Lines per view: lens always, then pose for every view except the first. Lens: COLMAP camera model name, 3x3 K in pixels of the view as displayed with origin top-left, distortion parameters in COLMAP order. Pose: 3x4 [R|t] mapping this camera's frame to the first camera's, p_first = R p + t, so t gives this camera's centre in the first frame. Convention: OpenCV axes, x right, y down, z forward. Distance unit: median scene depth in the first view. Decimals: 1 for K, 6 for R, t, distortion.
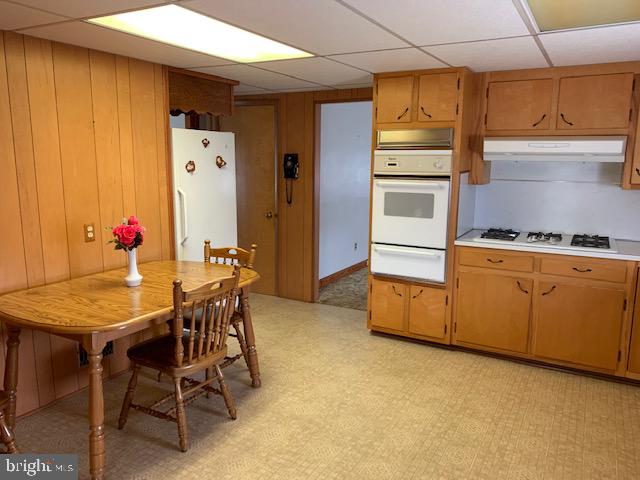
lens RADIAL K [[494.3, 0, 319.2], [0, 494.3, 237.0], [0, 0, 1]] dist [0.022099, -0.014545]
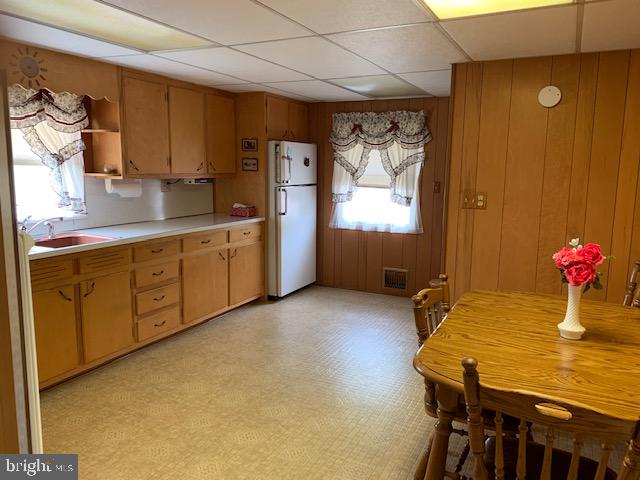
lens RADIAL K [[494.3, 0, 320.0], [0, 494.3, 238.7], [0, 0, 1]] dist [0.022099, -0.014545]
pose [[-0.997919, -0.016344, -0.062369, 0.022870], [-0.035337, 0.947751, 0.317048, -0.203721], [0.053928, 0.318592, -0.946356, 1.314356]]
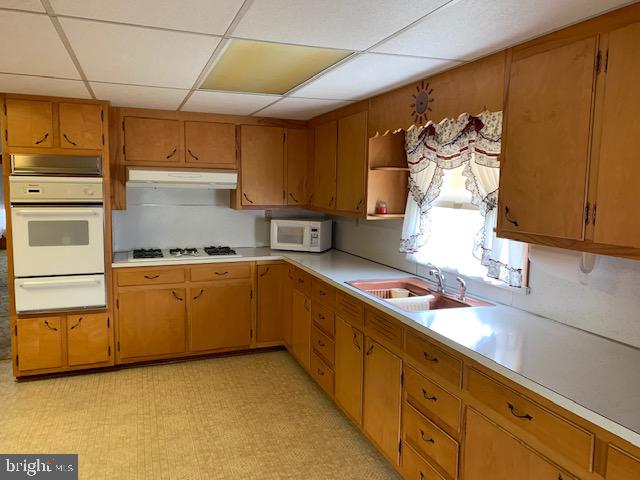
lens RADIAL K [[494.3, 0, 320.4], [0, 494.3, 238.6], [0, 0, 1]] dist [0.022099, -0.014545]
pose [[0.630425, -0.080520, 0.772062, -0.256411], [0.119180, 0.992853, 0.006231, 0.000611], [-0.767046, 0.088086, 0.635516, -0.007014]]
